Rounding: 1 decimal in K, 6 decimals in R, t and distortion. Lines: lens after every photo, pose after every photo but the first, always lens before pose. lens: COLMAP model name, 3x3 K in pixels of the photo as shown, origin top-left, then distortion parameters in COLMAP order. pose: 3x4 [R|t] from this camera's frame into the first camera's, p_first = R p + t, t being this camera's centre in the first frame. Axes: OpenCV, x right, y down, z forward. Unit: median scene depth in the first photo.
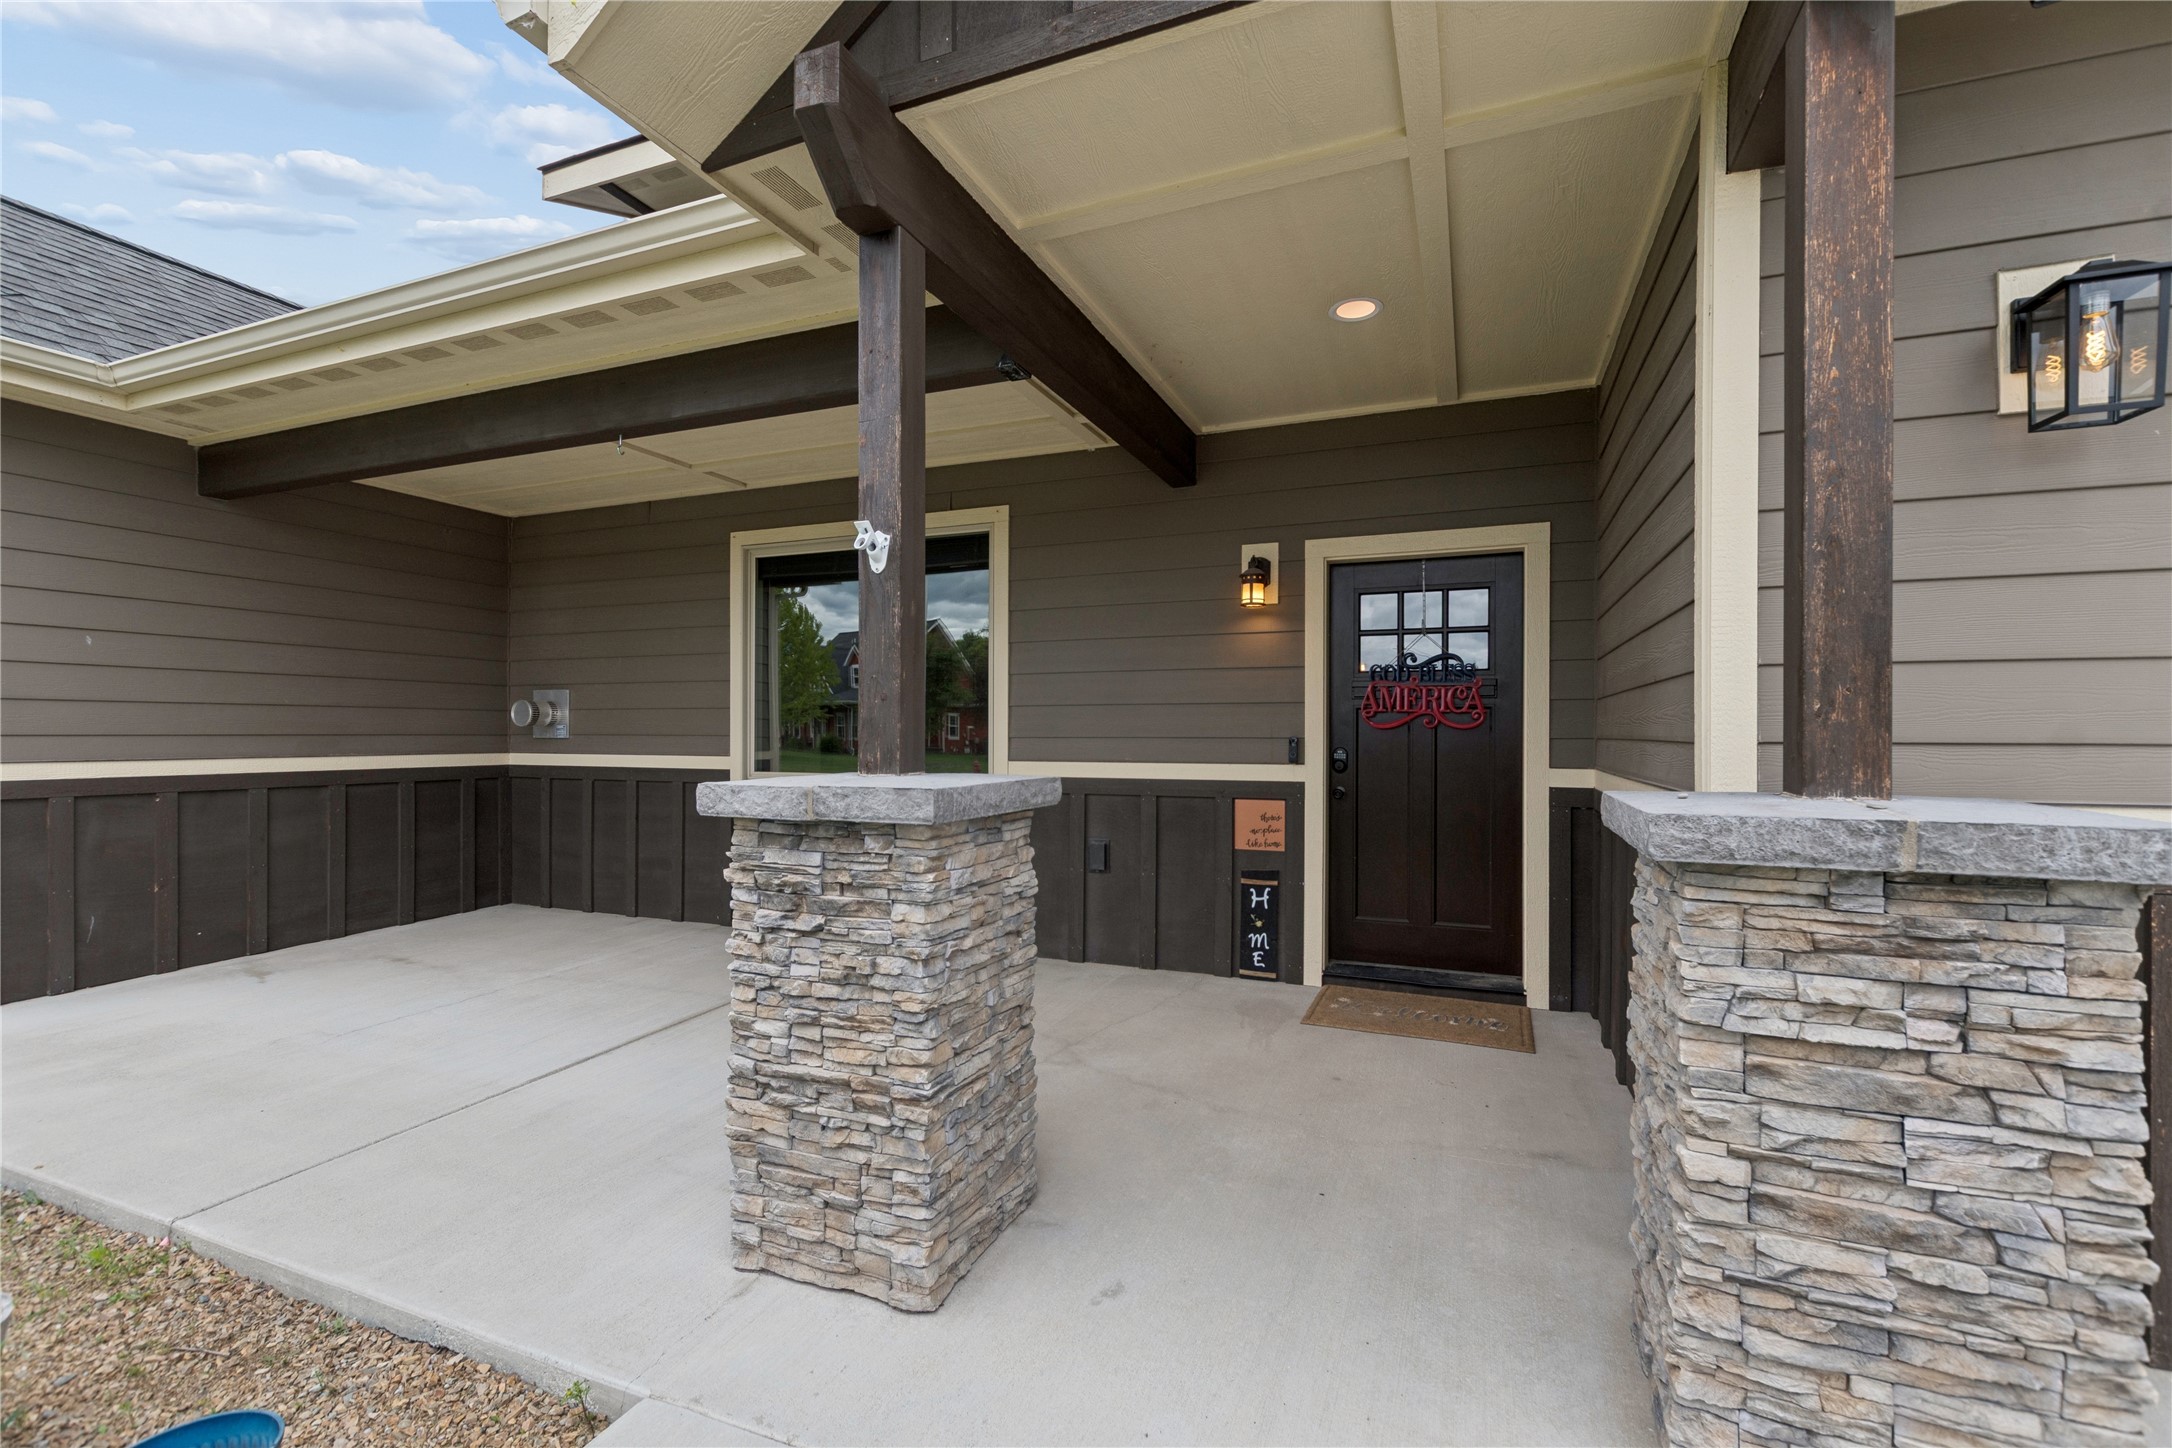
lens RADIAL K [[941.6, 0, 1086.4], [0, 941.6, 730.3], [0, 0, 1]] dist [0.002330, -0.000173]
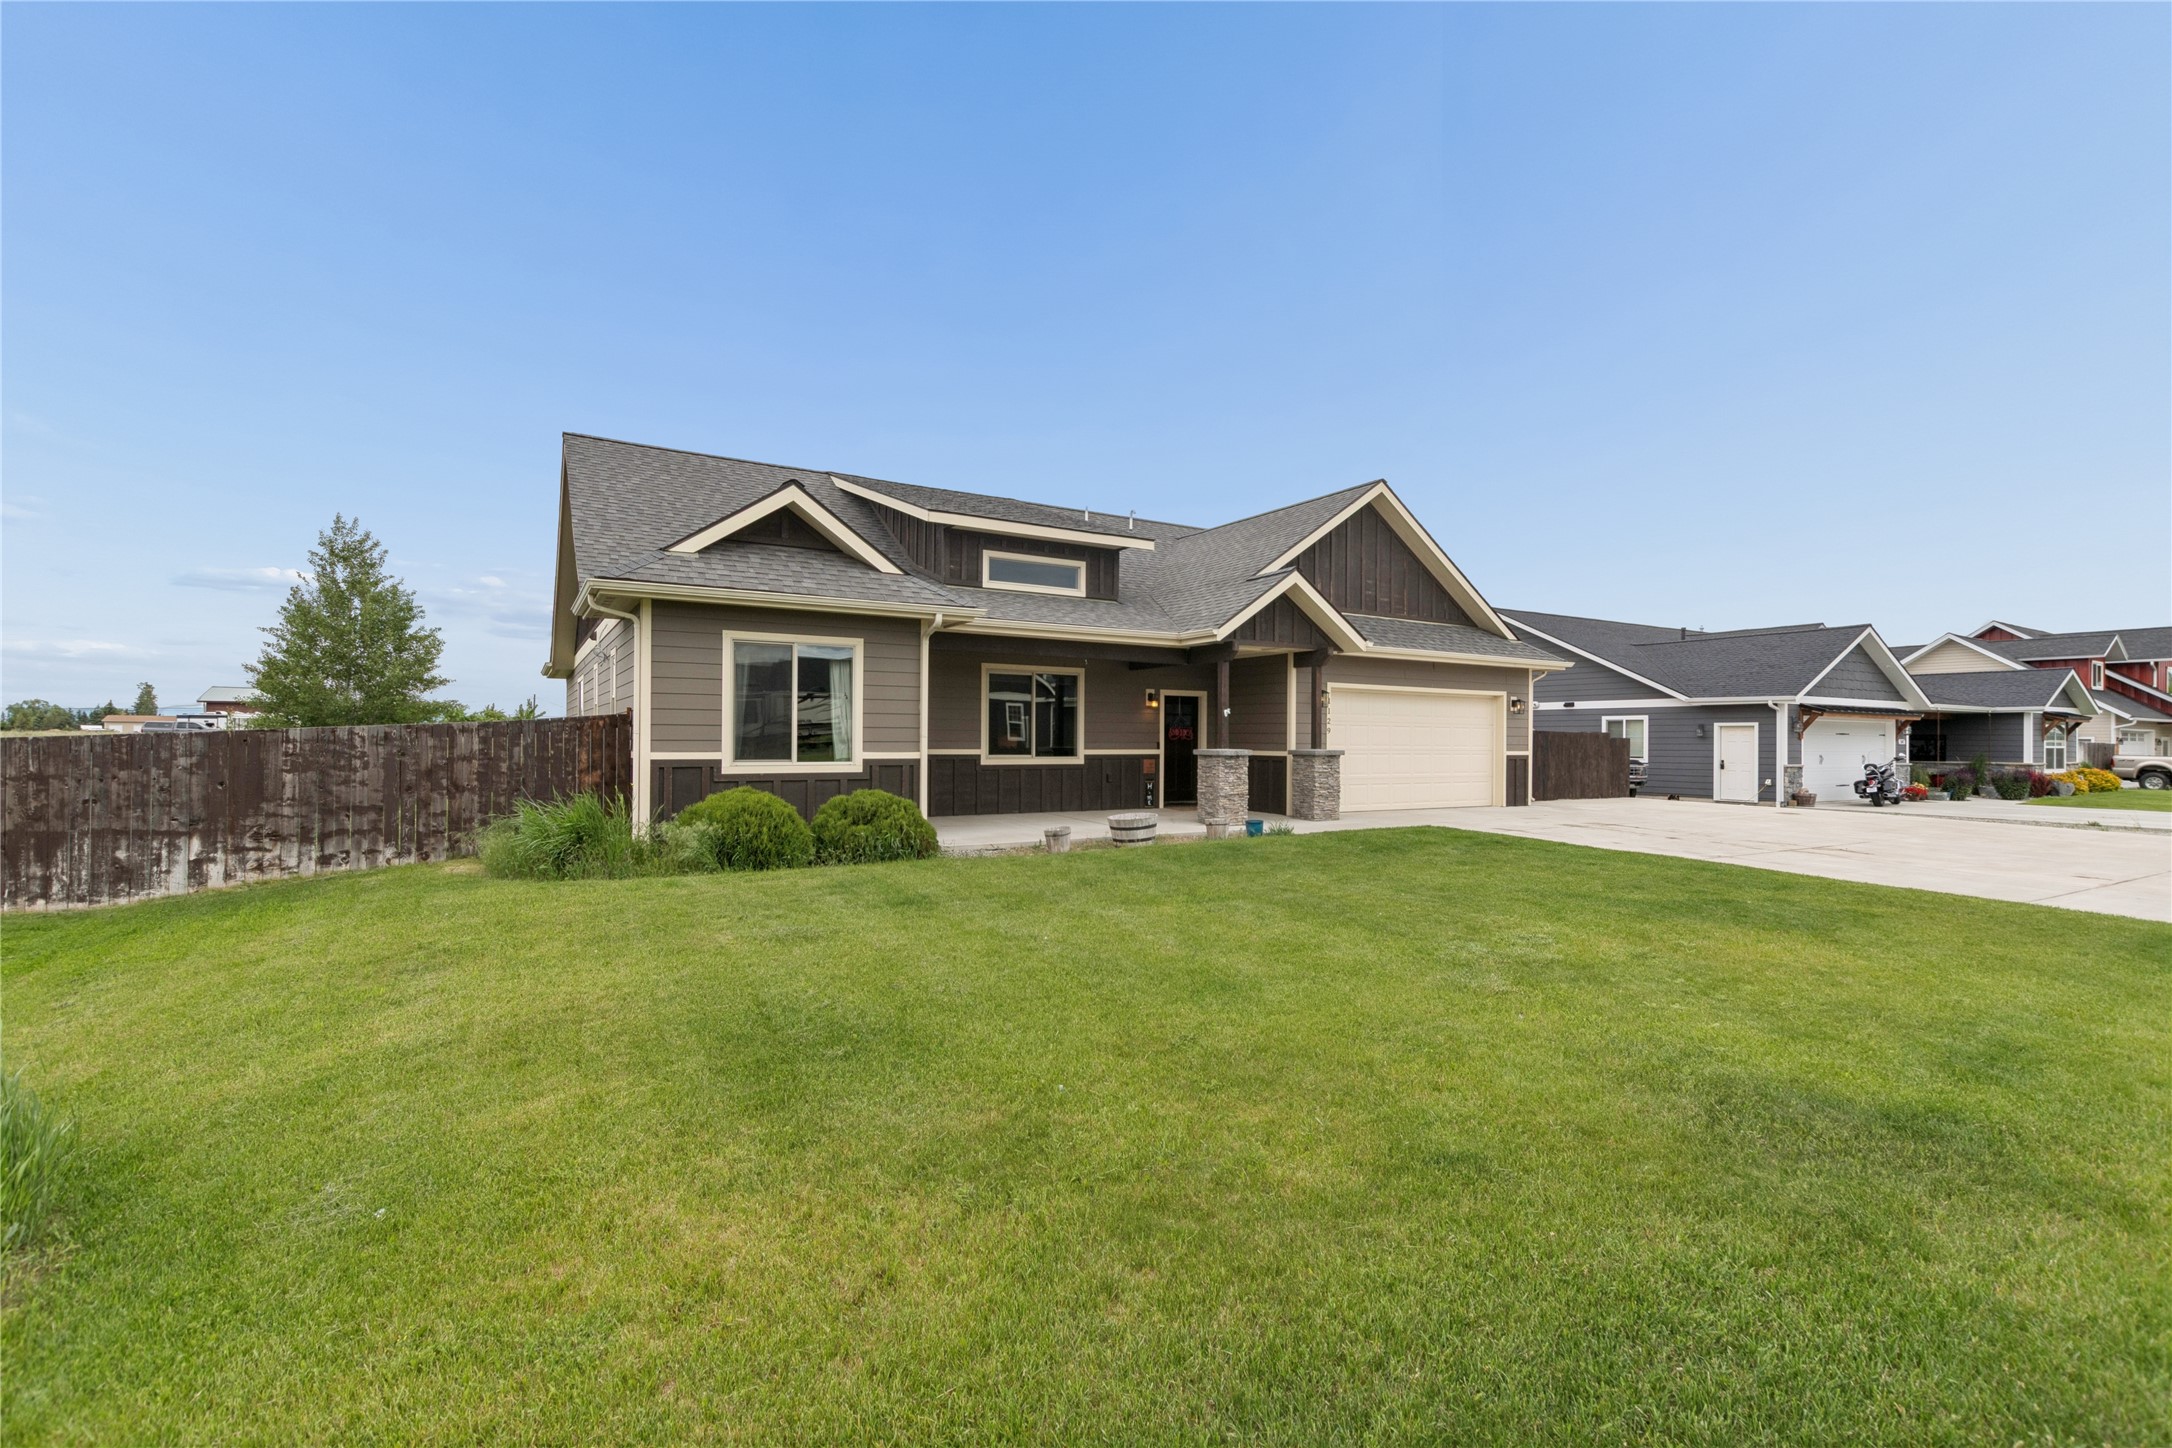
lens RADIAL K [[941.6, 0, 1086.4], [0, 941.6, 730.3], [0, 0, 1]] dist [0.002330, -0.000173]
pose [[0.640906, 0.006775, 0.767589, -2.782701], [-0.008770, 0.999960, -0.001503, -0.030738], [-0.767569, -0.005769, 0.640940, -1.151385]]
